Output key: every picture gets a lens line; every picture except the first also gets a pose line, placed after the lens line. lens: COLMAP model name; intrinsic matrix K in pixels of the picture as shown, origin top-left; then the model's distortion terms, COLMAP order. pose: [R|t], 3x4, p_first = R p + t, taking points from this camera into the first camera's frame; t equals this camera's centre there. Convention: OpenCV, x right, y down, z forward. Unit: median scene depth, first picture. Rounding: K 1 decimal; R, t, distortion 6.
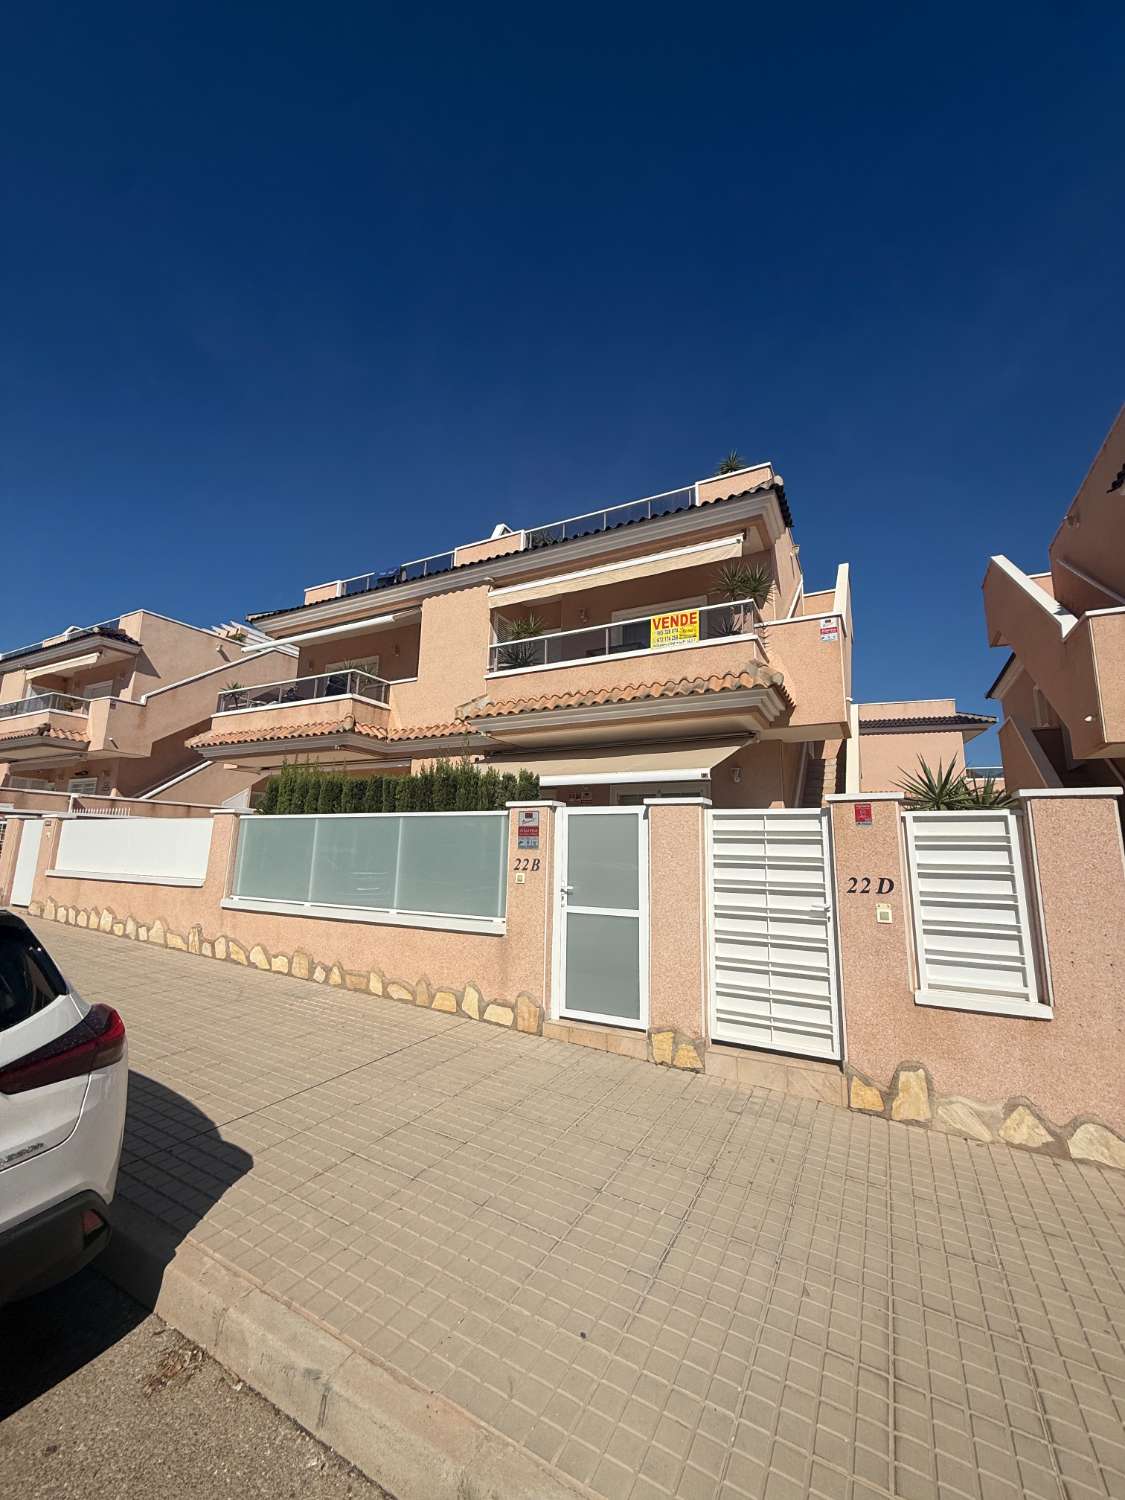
lens RADIAL K [[602.0, 0, 556.2], [0, 602.0, 743.5], [0, 0, 1]] dist [-0.003190, 0.000743]
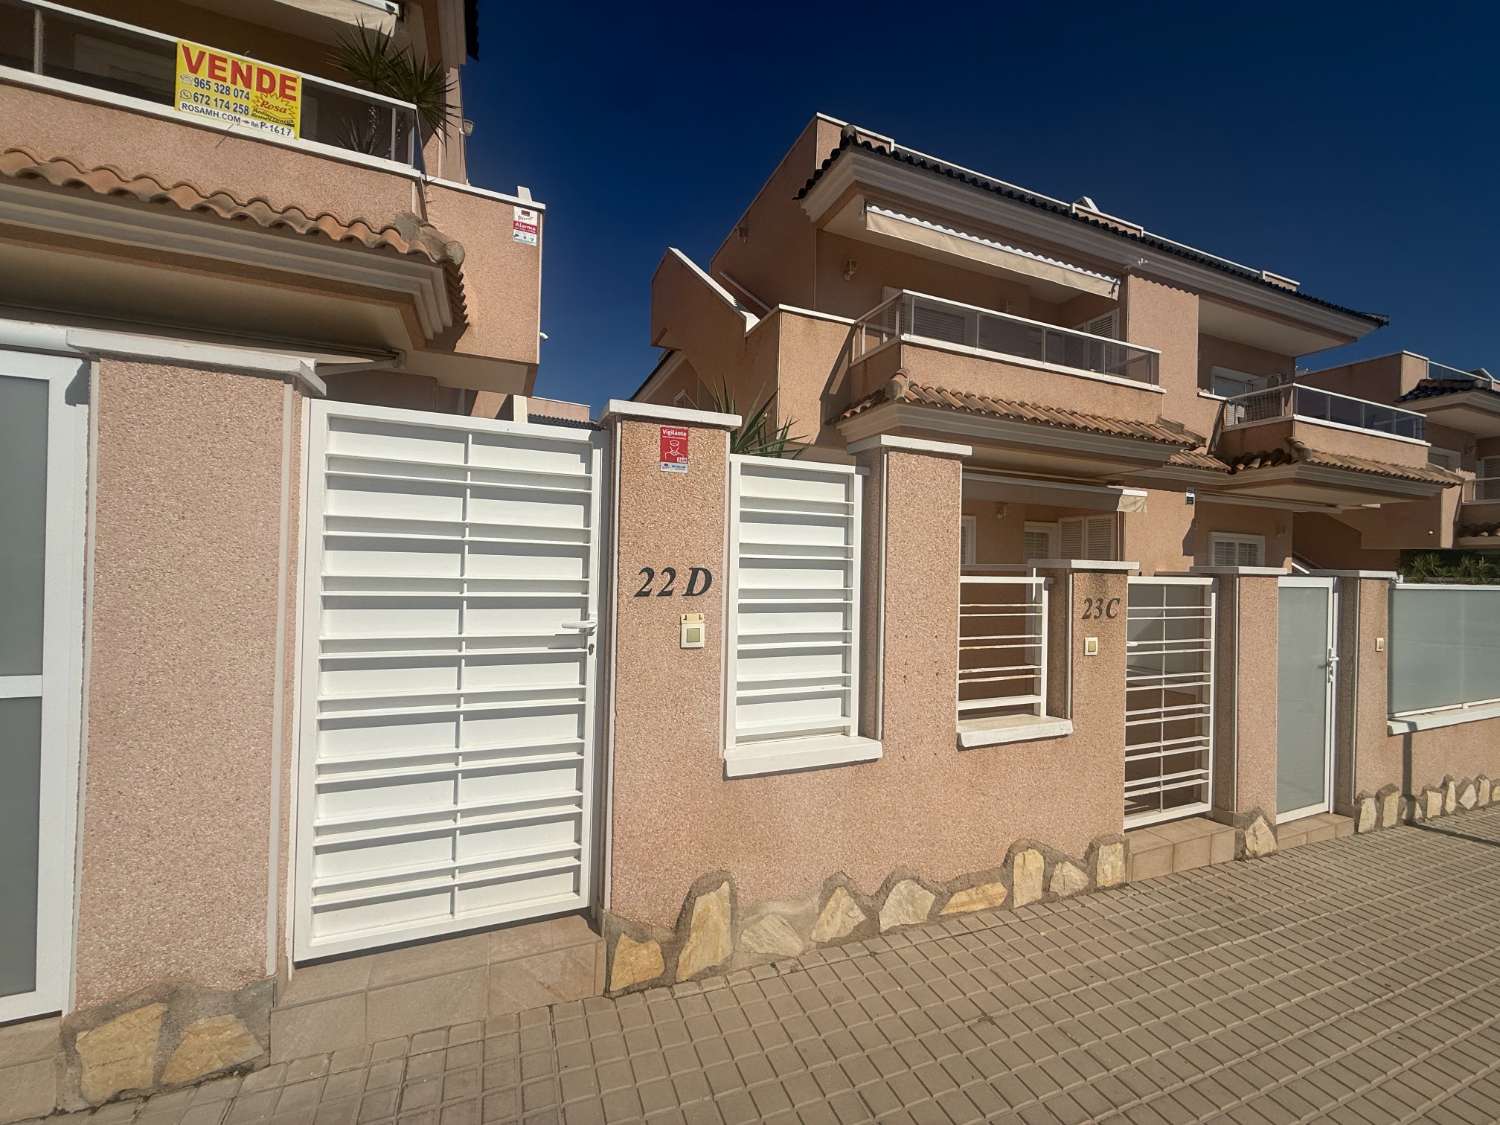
lens RADIAL K [[602.0, 0, 755.3], [0, 602.0, 564.5], [0, 0, 1]] dist [-0.003190, 0.000743]
pose [[0.620788, -0.004506, 0.783965, 0.140596], [-0.151519, 0.980440, 0.125617, 0.135659], [-0.769197, -0.196767, 0.607963, 0.591820]]
